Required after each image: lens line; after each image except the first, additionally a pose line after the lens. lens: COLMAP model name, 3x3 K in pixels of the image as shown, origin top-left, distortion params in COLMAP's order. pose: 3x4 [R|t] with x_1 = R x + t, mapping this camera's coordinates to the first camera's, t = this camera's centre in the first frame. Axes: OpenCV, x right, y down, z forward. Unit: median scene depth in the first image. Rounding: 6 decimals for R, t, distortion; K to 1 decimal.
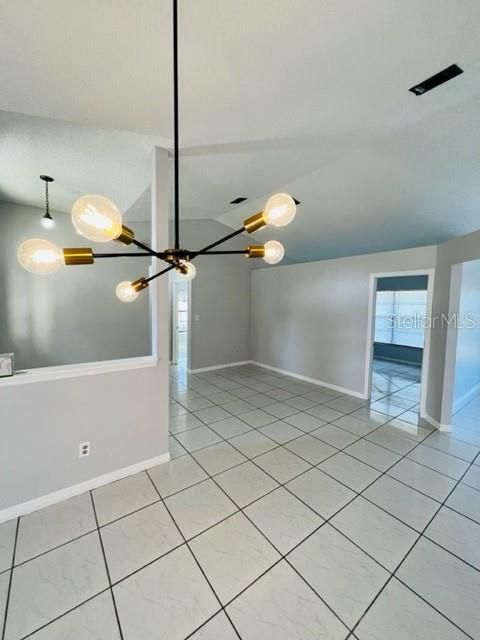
lens RADIAL K [[256.9, 0, 239.9], [0, 256.9, 318.8], [0, 0, 1]] dist [-0.001990, -0.000131]
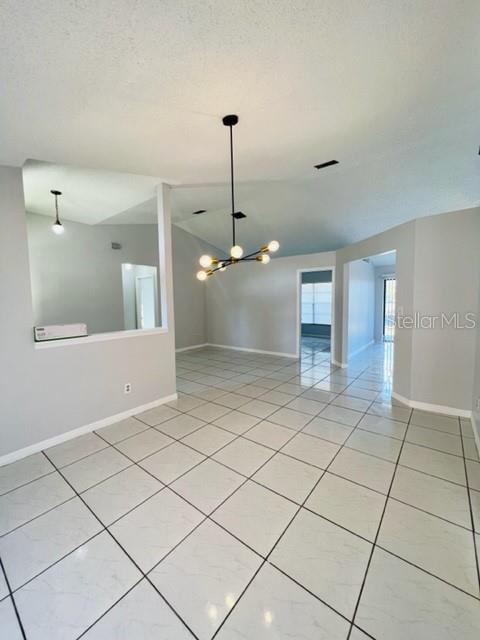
lens RADIAL K [[257.8, 0, 239.1], [0, 257.8, 320.0], [0, 0, 1]] dist [-0.001237, -0.000183]
pose [[0.968088, -0.050020, 0.245568, -0.135719], [0.046550, 0.998717, 0.019919, 0.048703], [-0.246249, -0.007852, 0.969175, -0.247743]]
